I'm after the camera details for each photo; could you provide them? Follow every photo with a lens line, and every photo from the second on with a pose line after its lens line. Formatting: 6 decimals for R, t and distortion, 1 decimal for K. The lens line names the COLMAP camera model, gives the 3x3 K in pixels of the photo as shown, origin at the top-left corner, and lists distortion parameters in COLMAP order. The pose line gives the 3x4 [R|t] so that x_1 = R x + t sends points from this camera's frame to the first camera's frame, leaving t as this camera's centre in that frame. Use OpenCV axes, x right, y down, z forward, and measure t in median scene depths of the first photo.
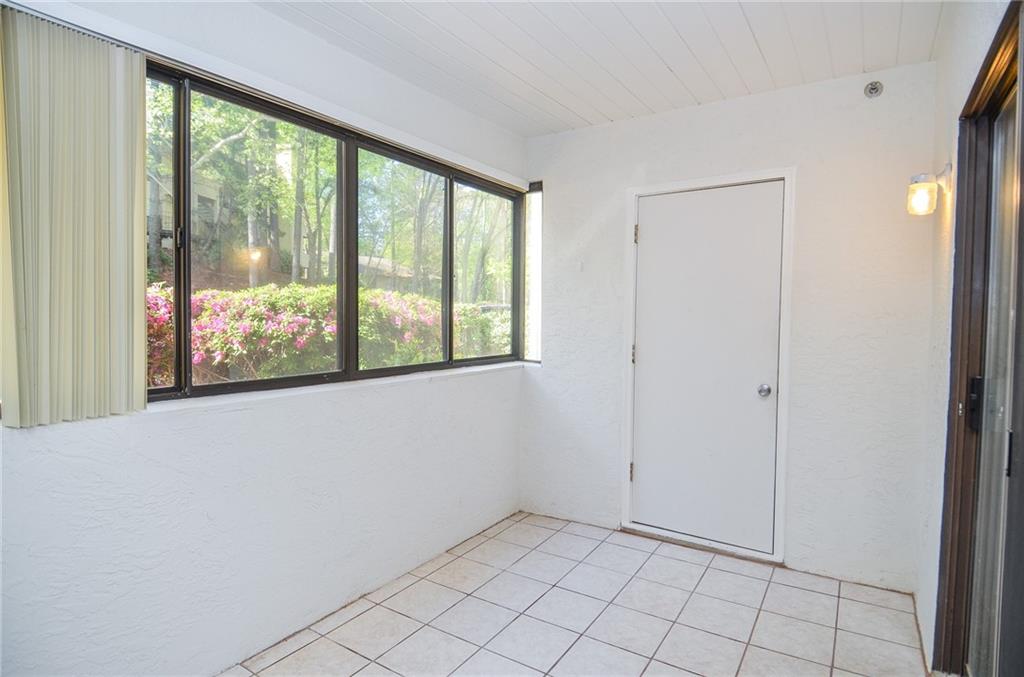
lens RADIAL K [[533.5, 0, 516.5], [0, 533.5, 334.2], [0, 0, 1]] dist [0.014204, -0.020707]
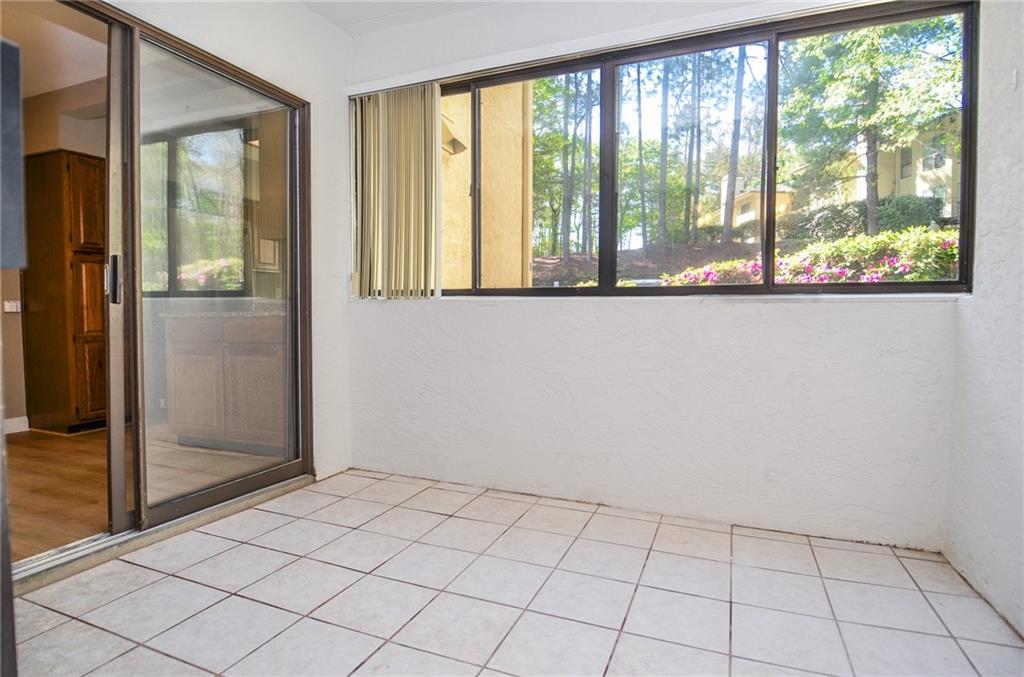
lens RADIAL K [[533.5, 0, 518.0], [0, 533.5, 333.8], [0, 0, 1]] dist [0.014204, -0.020707]
pose [[0.189373, 0.027138, -0.981530, 0.615278], [-0.035374, 0.999158, 0.020800, 0.131930], [0.981268, 0.030781, 0.190174, 0.577412]]
